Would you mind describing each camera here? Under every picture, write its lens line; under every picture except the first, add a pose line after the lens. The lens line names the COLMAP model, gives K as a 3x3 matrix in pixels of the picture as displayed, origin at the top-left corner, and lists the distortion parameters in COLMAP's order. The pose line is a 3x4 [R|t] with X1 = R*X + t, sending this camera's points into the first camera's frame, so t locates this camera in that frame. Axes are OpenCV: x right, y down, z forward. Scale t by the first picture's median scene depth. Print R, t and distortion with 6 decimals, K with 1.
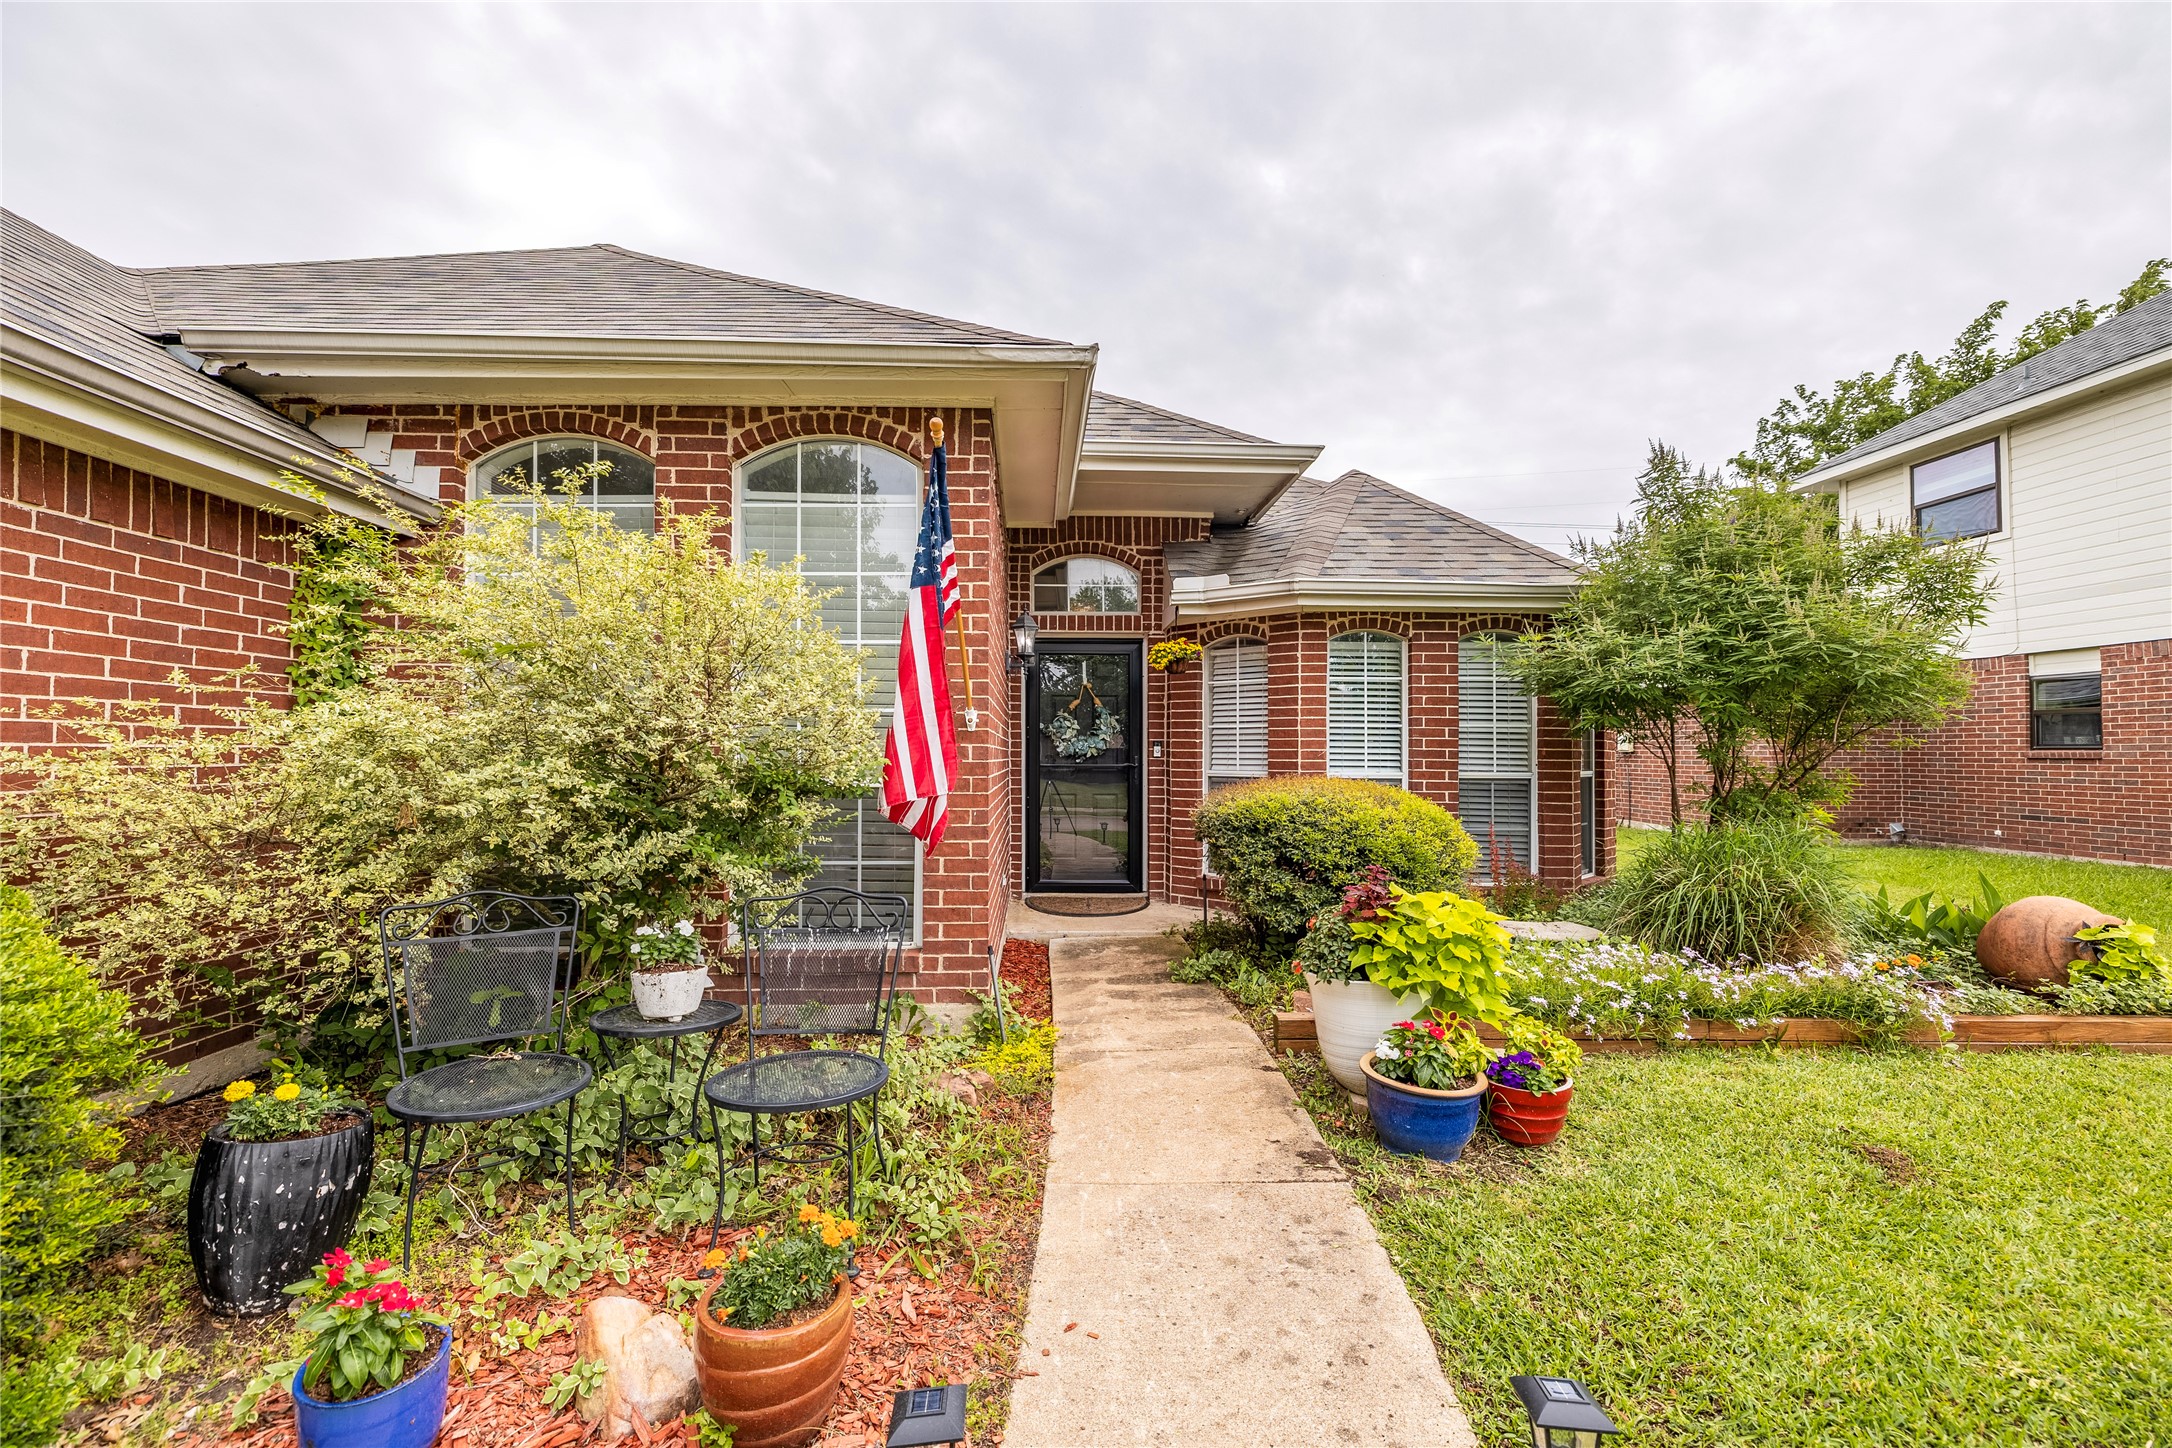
lens RADIAL K [[932.9, 0, 1058.4], [0, 932.9, 732.7], [0, 0, 1]] dist [0.010381, 0.000223]
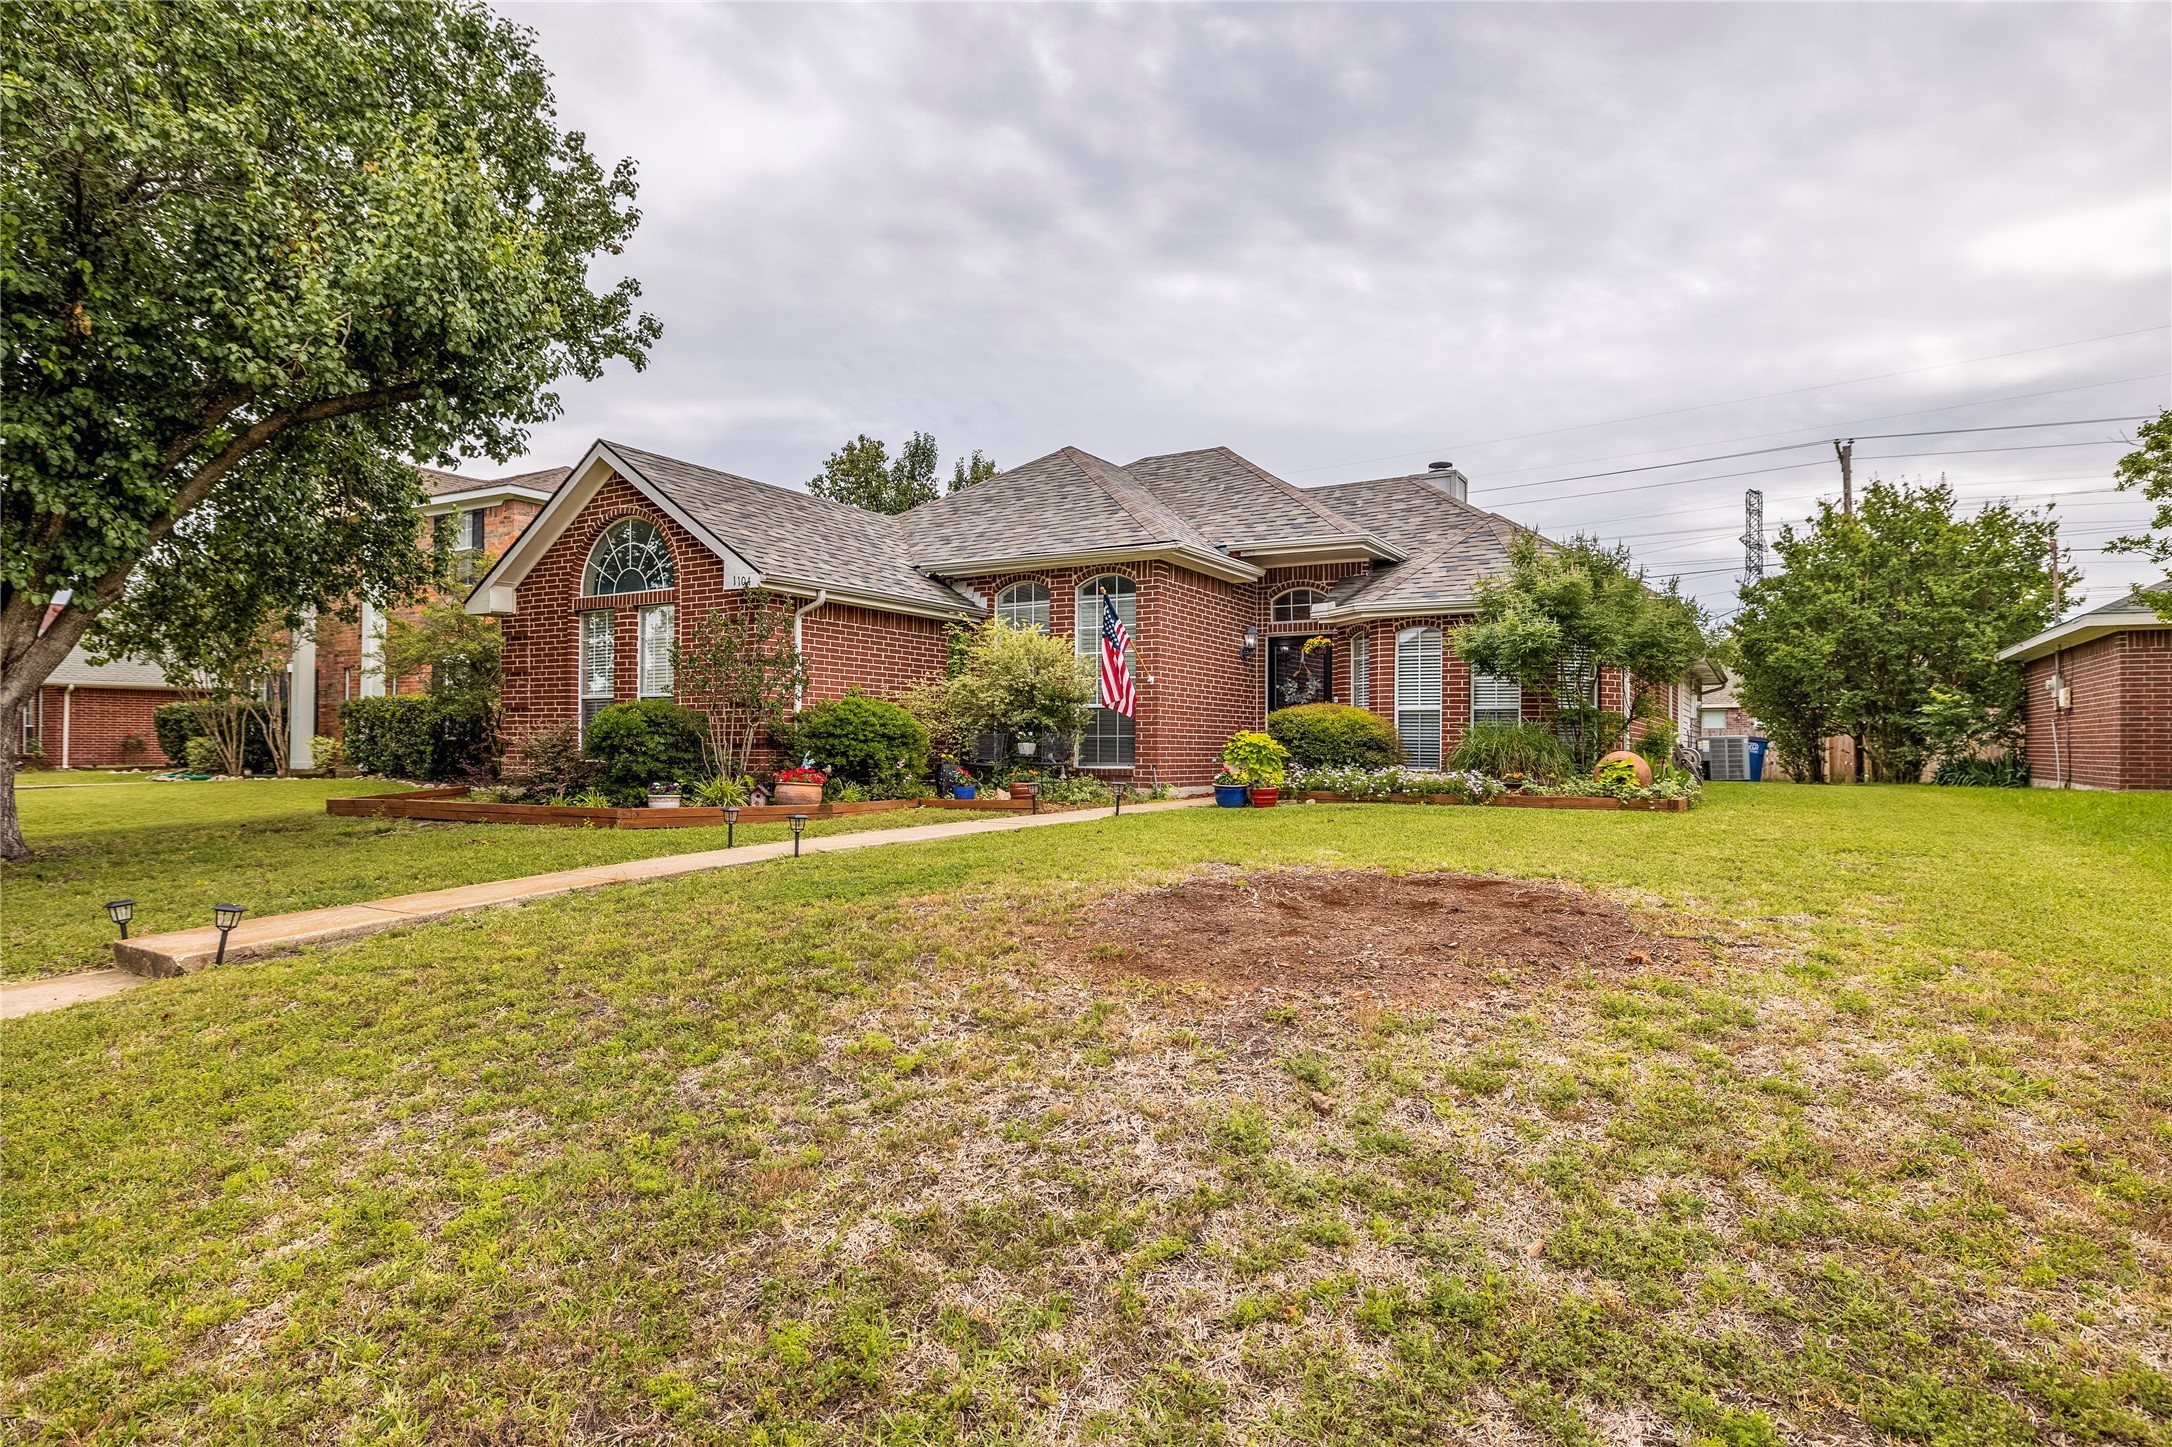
lens RADIAL K [[1195.3, 0, 1086.4], [0, 1195.3, 732.1], [0, 0, 1]] dist [0.039482, 0.000249]
pose [[0.850201, -0.005294, -0.526432, 1.003058], [0.007698, 0.999968, 0.002378, 0.081254], [0.526402, -0.006074, 0.850214, -1.286685]]
